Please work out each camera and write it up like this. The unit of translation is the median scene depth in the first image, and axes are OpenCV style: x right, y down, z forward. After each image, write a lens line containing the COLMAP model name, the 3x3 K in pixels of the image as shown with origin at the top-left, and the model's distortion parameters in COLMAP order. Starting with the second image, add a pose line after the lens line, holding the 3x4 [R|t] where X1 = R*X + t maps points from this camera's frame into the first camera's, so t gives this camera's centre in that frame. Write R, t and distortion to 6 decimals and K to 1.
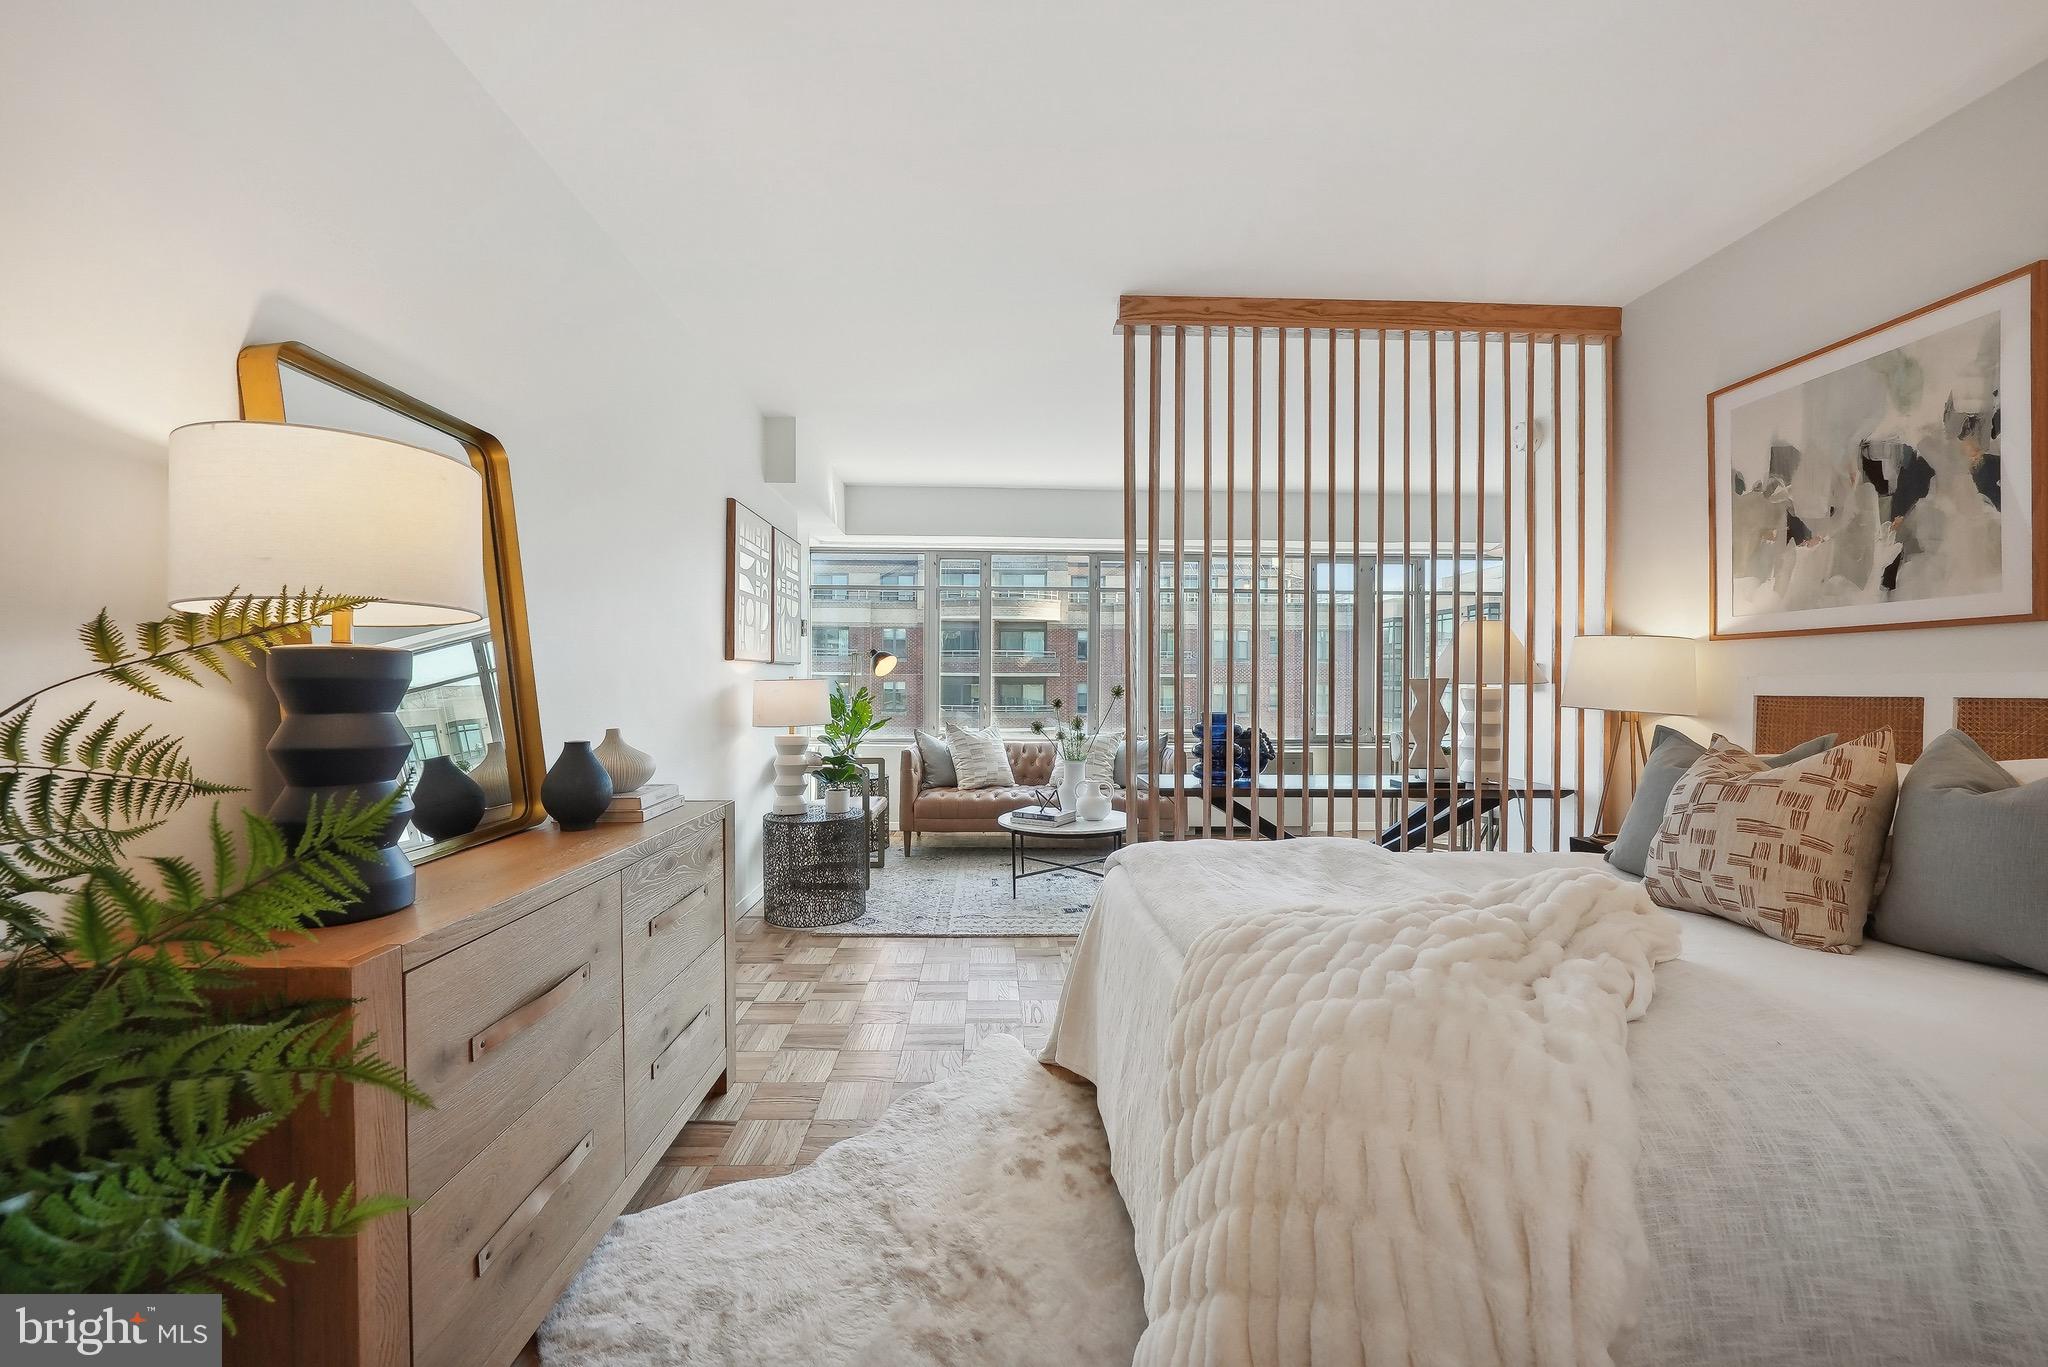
lens RADIAL K [[759.3, 0, 1031.4], [0, 759.3, 689.4], [0, 0, 1]] dist [-0.013431, 0.002820]
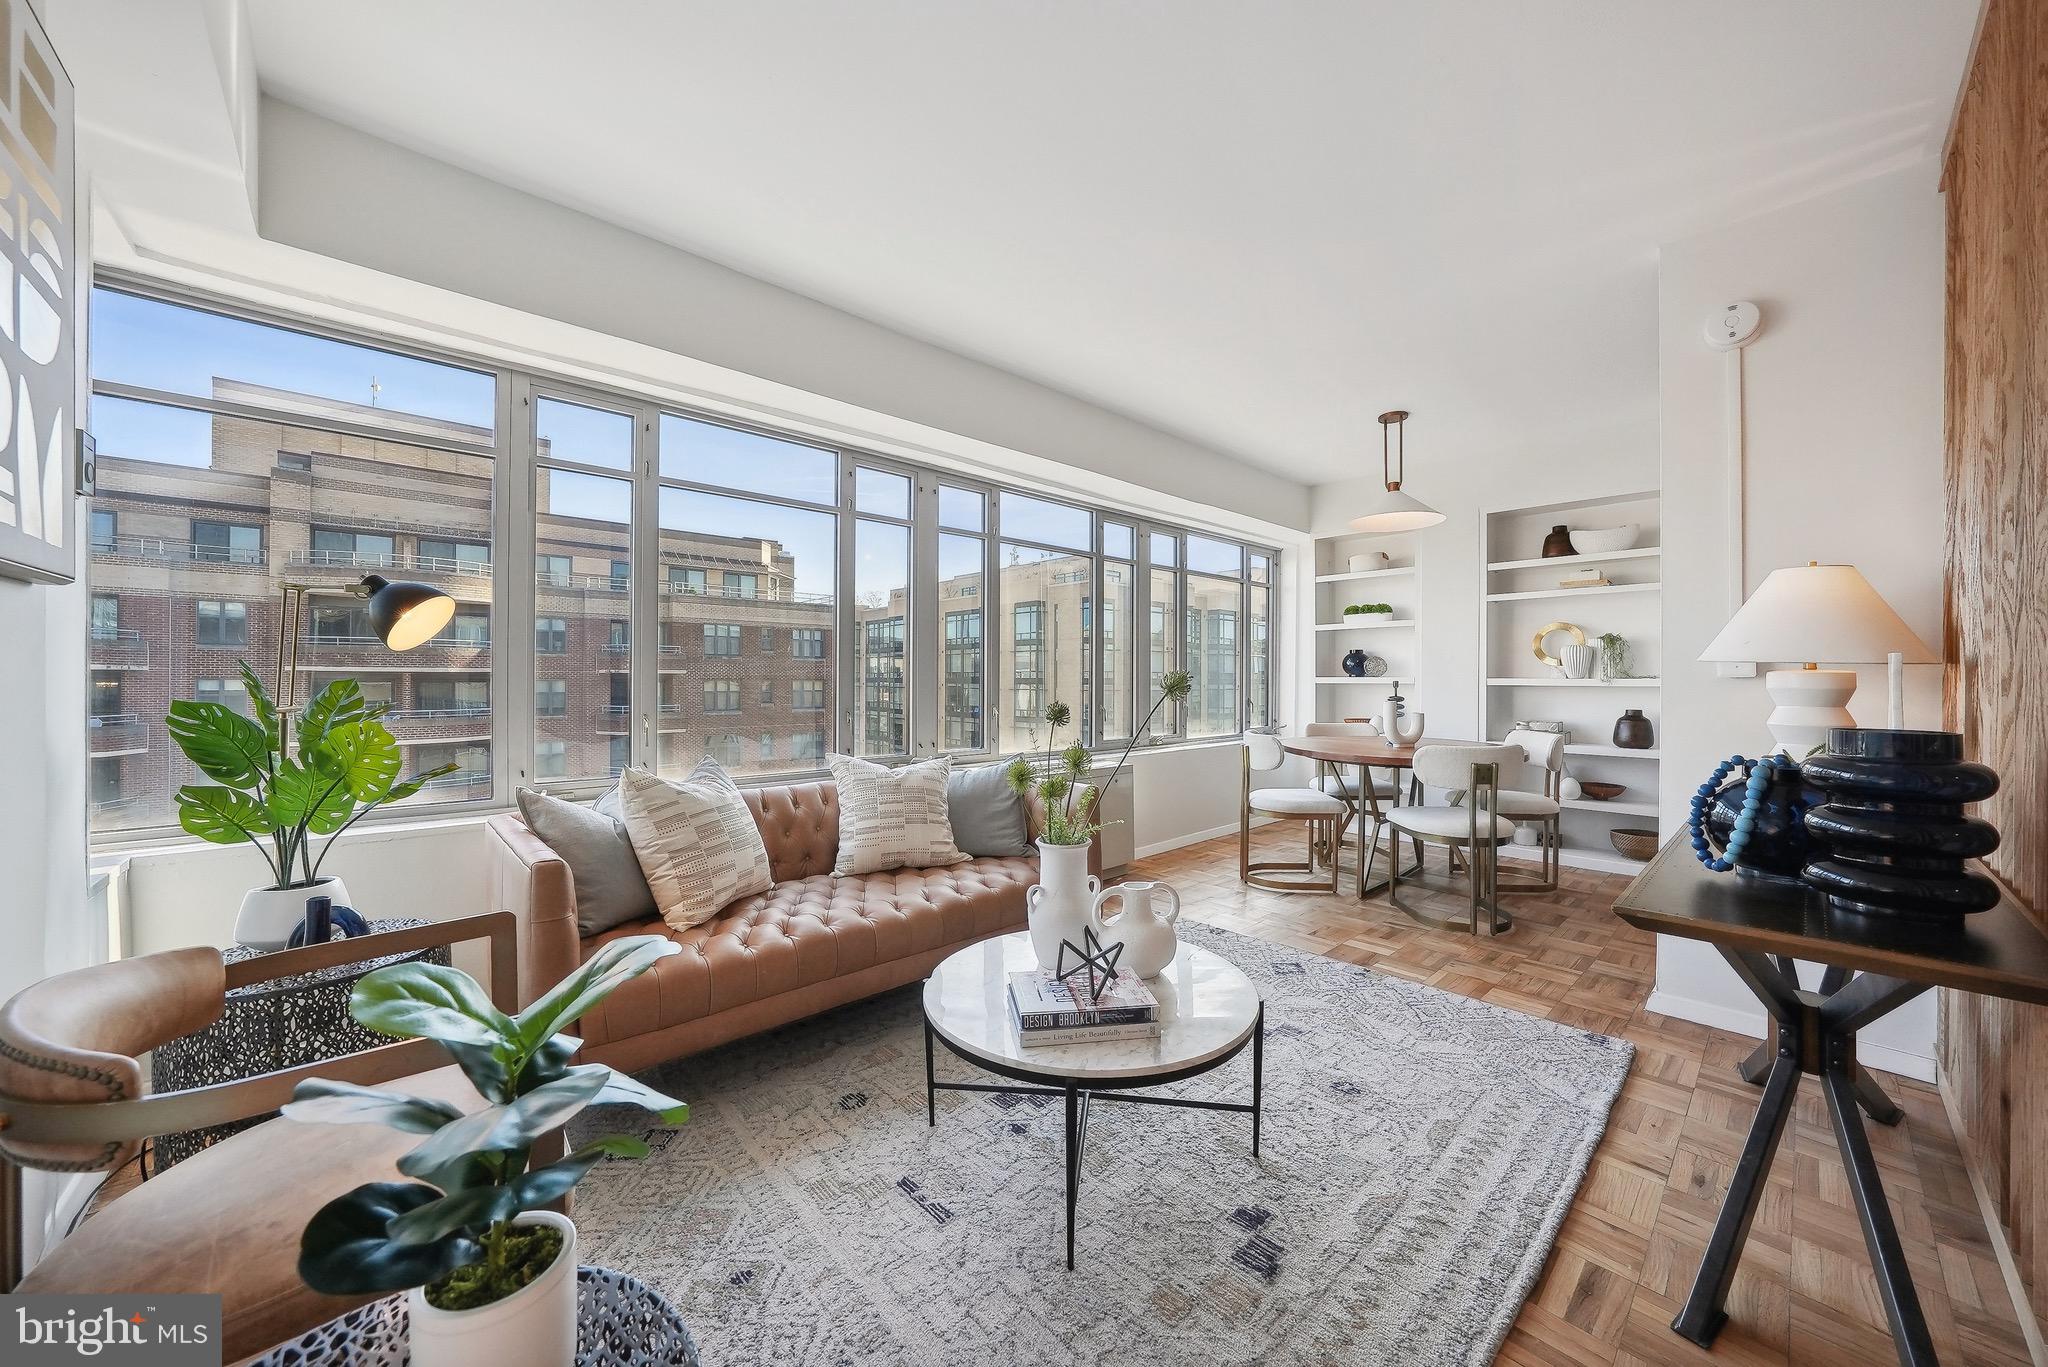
lens RADIAL K [[723.6, 0, 1044.6], [0, 723.6, 680.3], [0, 0, 1]] dist [-0.009064, 0.000413]
pose [[0.770377, -0.003435, 0.637579, -0.337879], [0.008113, 0.999957, -0.004415, 0.000254], [-0.637537, 0.008574, 0.770372, 1.016405]]
